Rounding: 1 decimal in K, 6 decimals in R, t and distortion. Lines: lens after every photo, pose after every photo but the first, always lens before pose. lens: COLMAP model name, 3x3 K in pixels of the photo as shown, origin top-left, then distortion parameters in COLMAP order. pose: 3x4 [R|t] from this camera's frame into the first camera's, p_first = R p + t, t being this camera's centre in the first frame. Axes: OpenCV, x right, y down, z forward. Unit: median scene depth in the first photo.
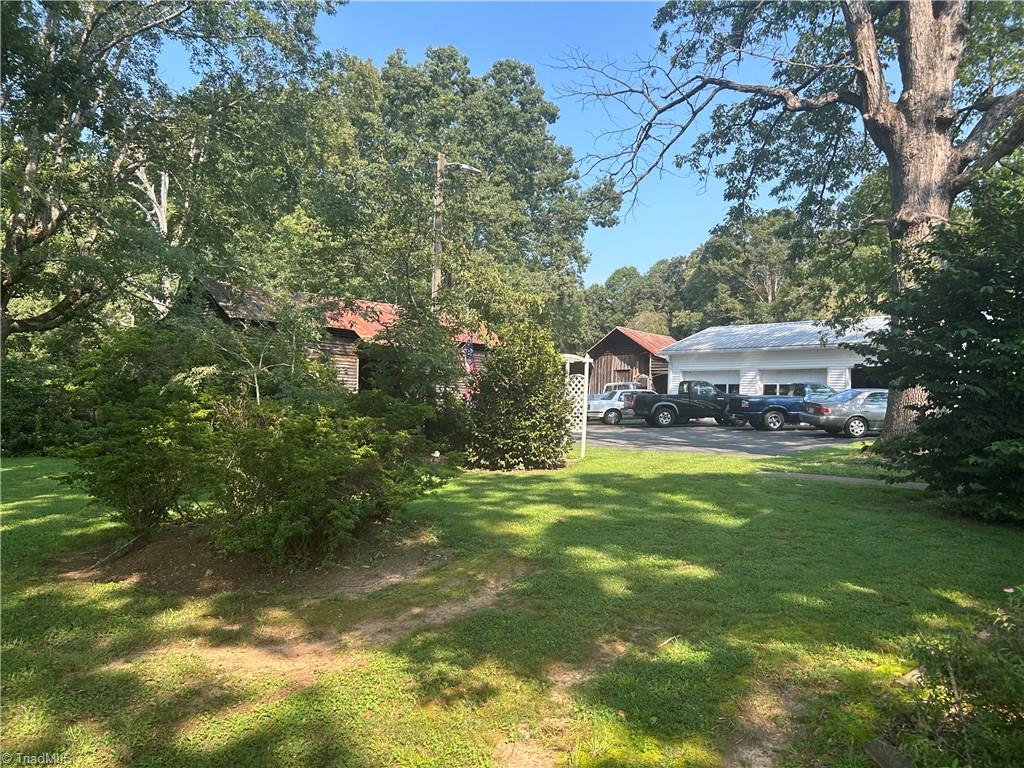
lens RADIAL K [[765.7, 0, 518.8], [0, 765.7, 387.8], [0, 0, 1]] dist [0.033562, -0.038640]
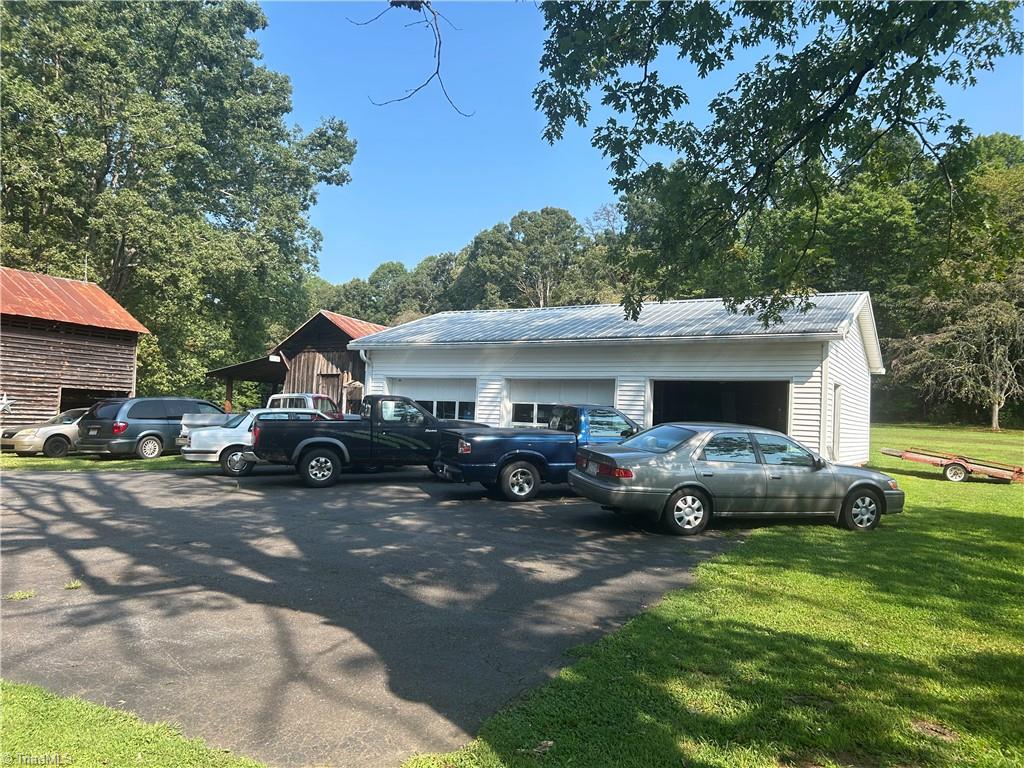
lens RADIAL K [[765.7, 0, 512.0], [0, 765.7, 387.8], [0, 0, 1]] dist [0.033562, -0.038640]
pose [[0.962166, 0.023124, 0.271482, 0.131881], [-0.020731, 0.999717, -0.011681, -0.008148], [-0.271675, 0.005611, 0.962373, 0.362513]]
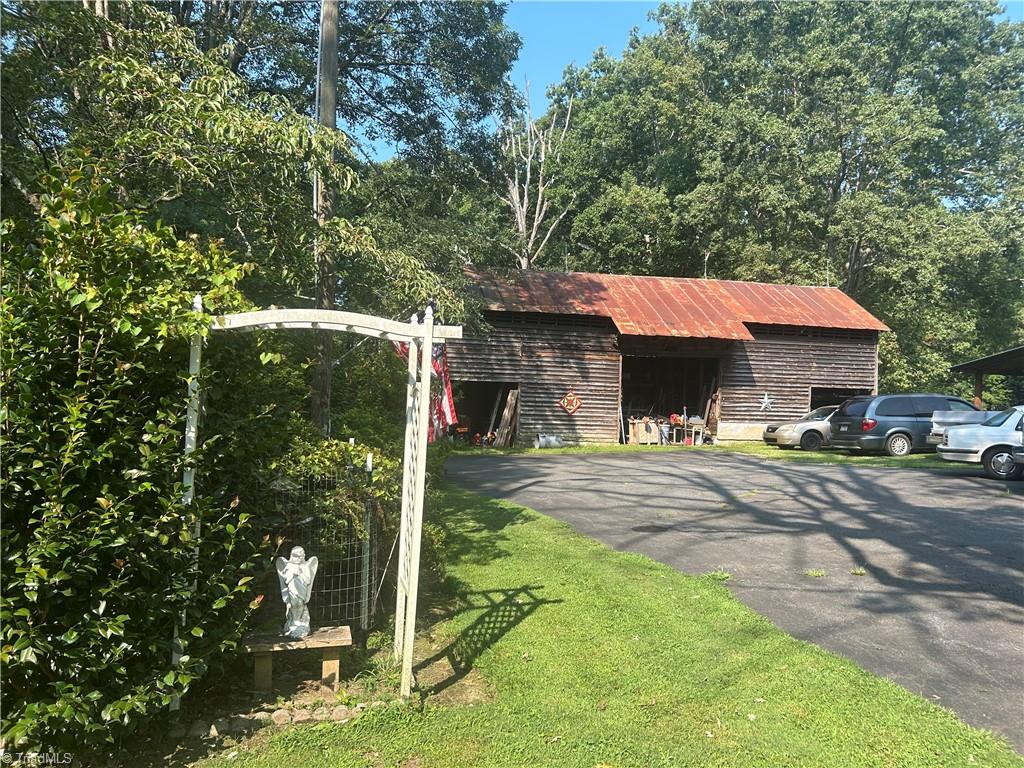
lens RADIAL K [[765.7, 0, 519.5], [0, 765.7, 390.4], [0, 0, 1]] dist [0.033562, -0.038640]
pose [[0.824213, -0.002573, -0.566274, 0.120210], [0.004476, 0.999988, 0.001971, -0.007471], [0.566262, -0.004159, 0.824215, 0.359088]]
